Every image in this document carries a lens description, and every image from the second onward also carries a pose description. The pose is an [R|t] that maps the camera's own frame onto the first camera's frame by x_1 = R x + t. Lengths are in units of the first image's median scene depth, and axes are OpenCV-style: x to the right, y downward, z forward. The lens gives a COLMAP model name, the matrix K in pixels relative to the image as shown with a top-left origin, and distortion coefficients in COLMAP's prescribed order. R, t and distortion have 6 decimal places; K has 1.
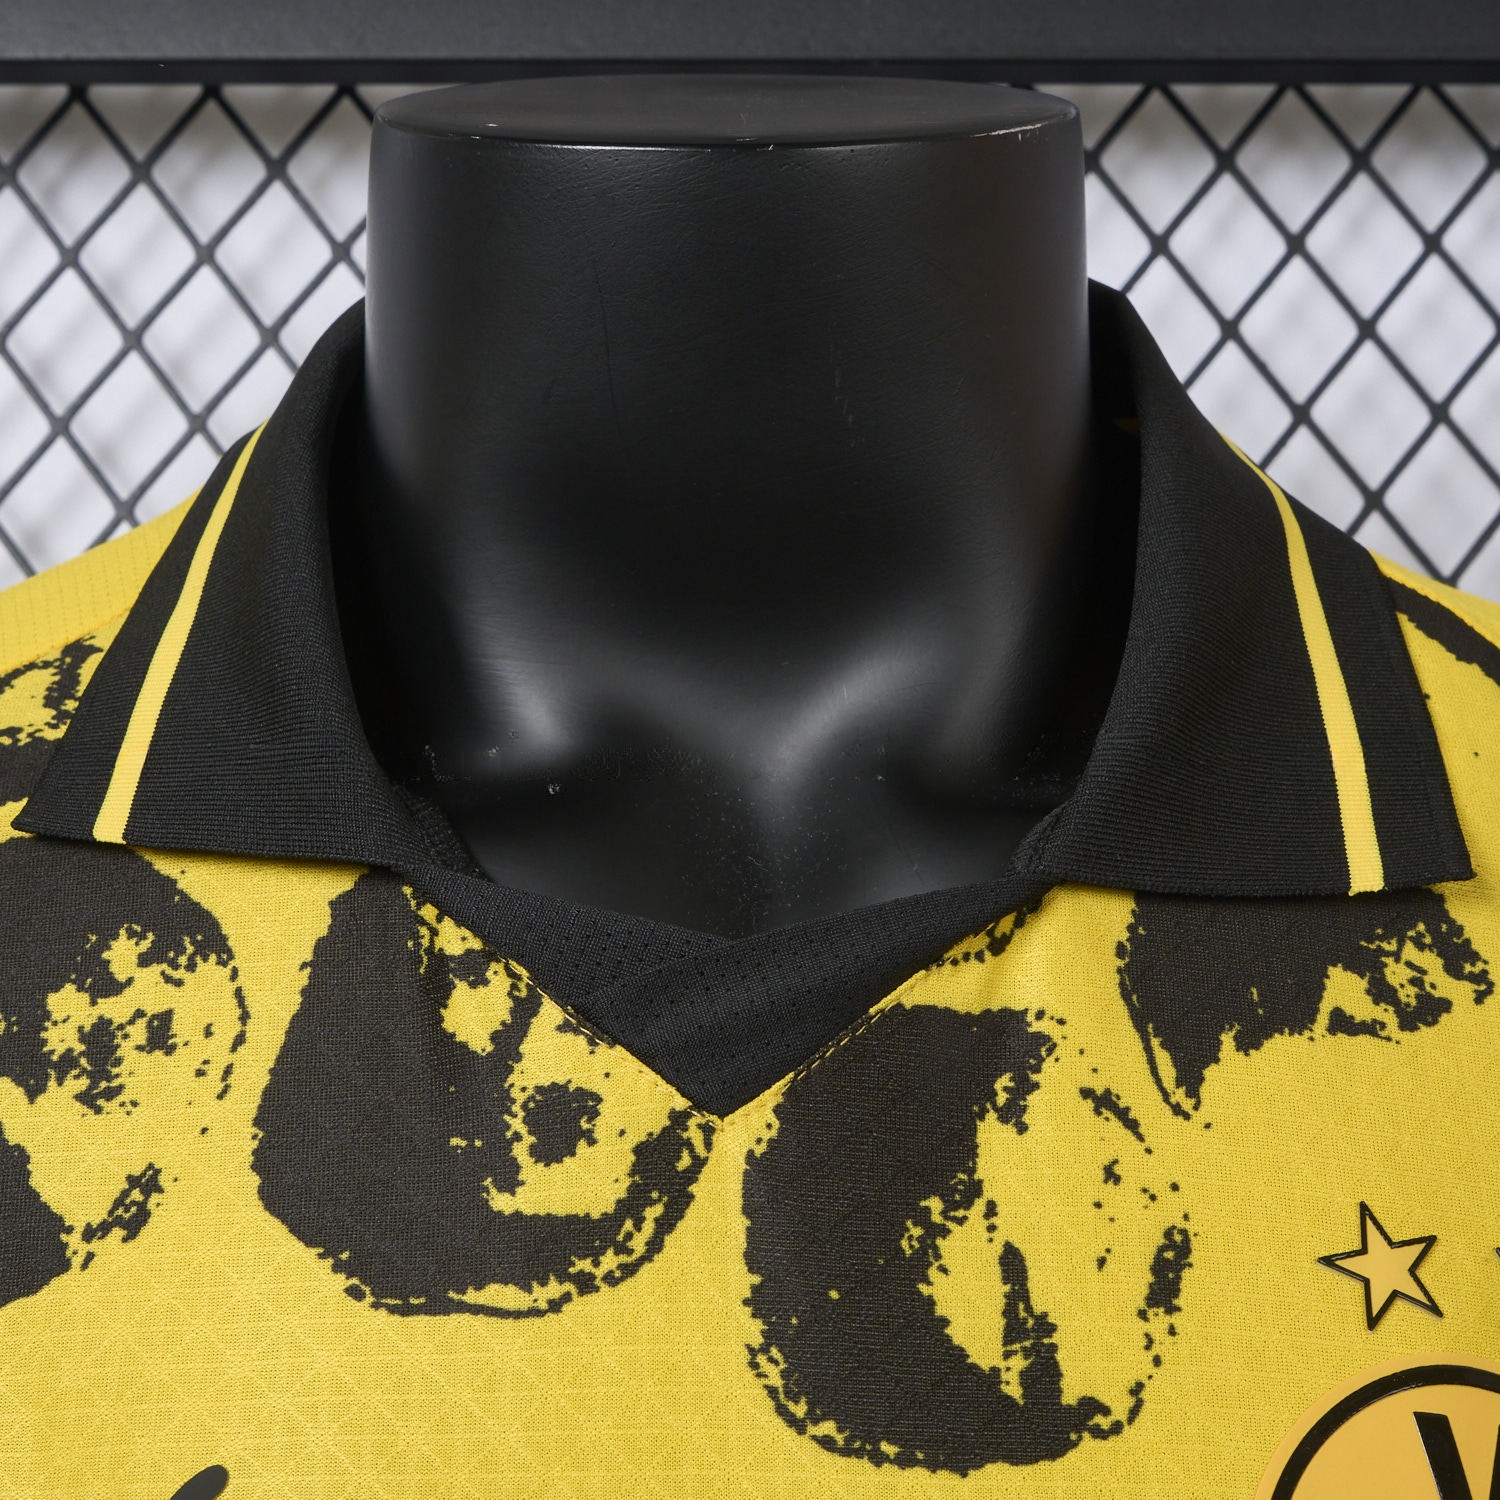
lens RADIAL K [[3492.9, 0, 797.5], [0, 3492.9, 711.8], [0, 0, 1]] dist [-0.001417, 0.000000]
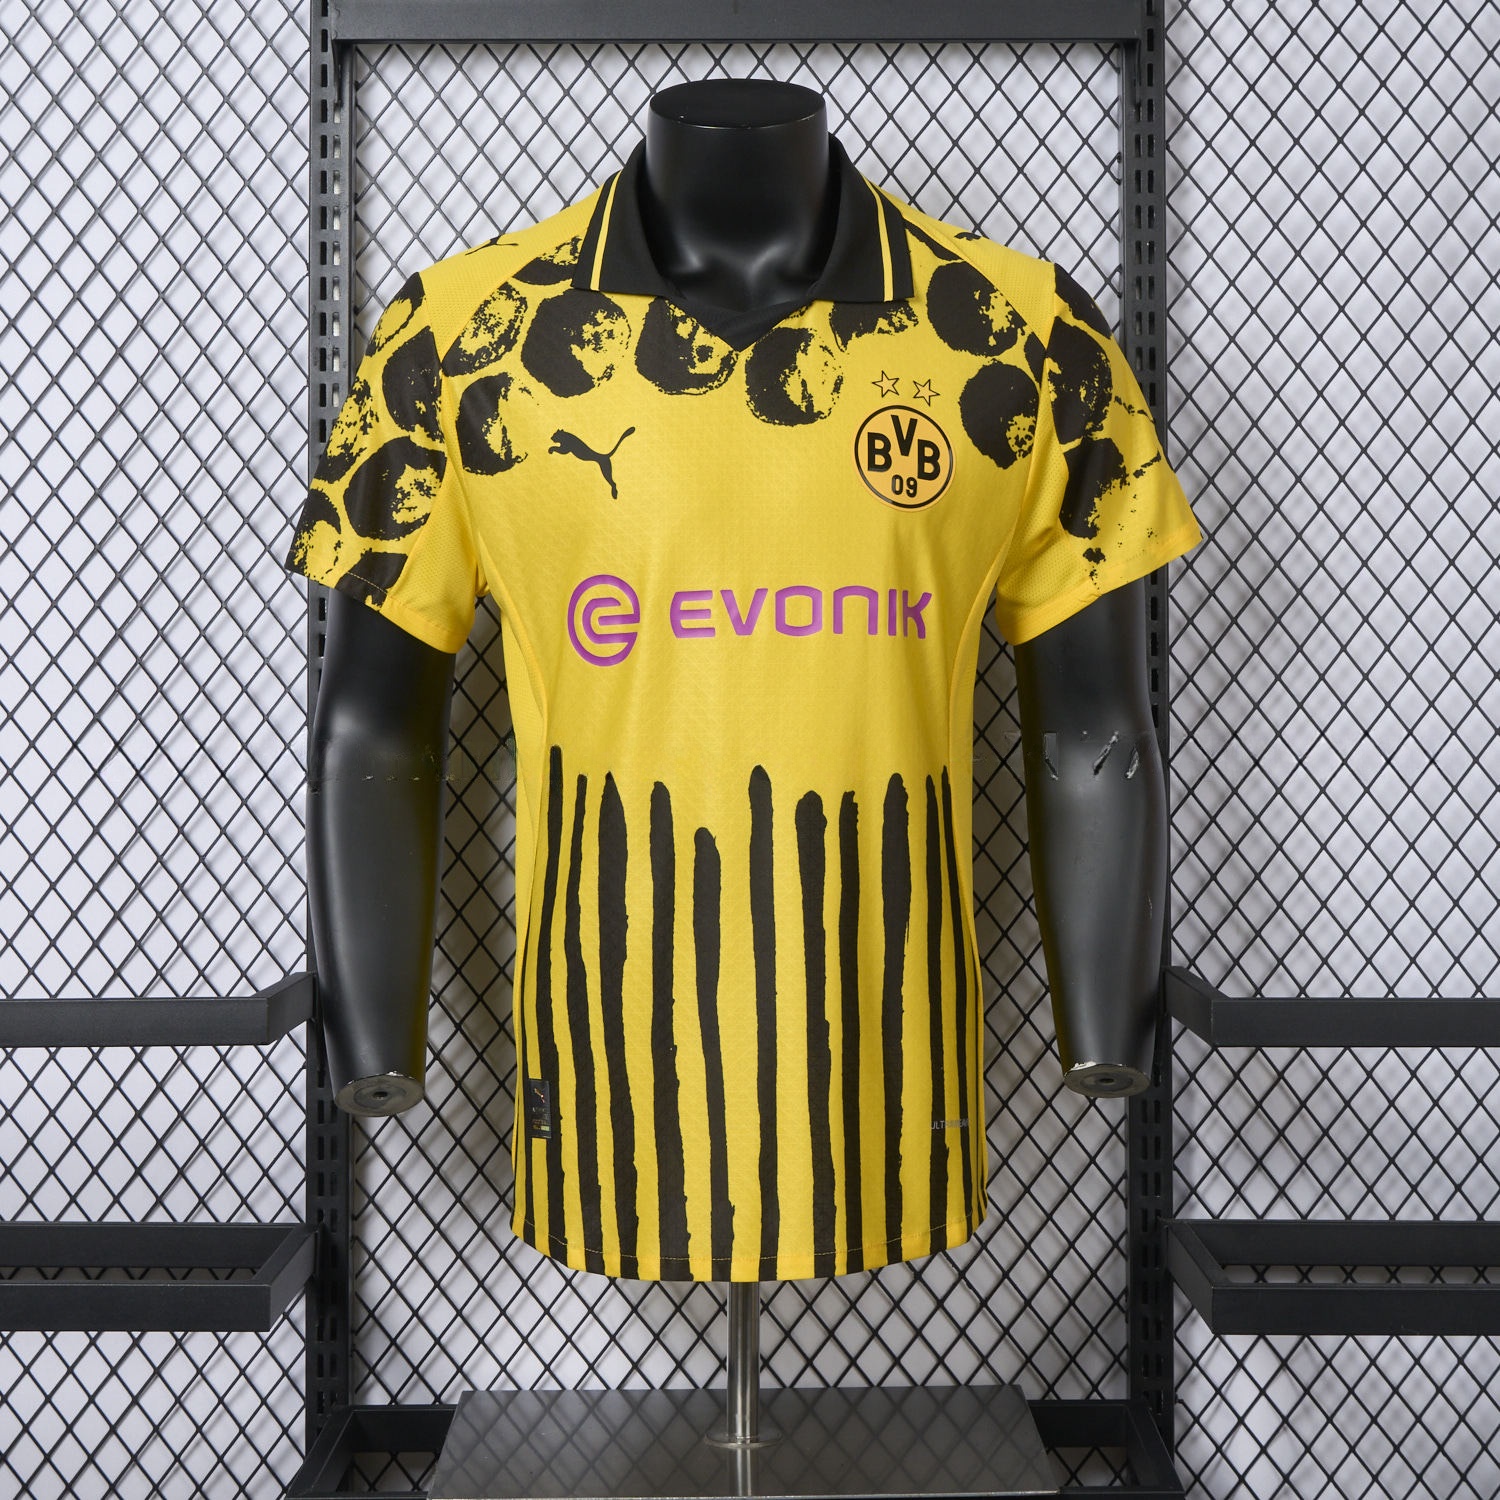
lens RADIAL K [[3492.9, 0, 764.4], [0, 3492.9, 746.3], [0, 0, 1]] dist [-0.001417, 0.000000]
pose [[0.999971, -0.006340, 0.004137, -0.012177], [0.005414, 0.980894, 0.194466, -0.262160], [-0.005291, -0.194438, 0.980901, -3.531713]]
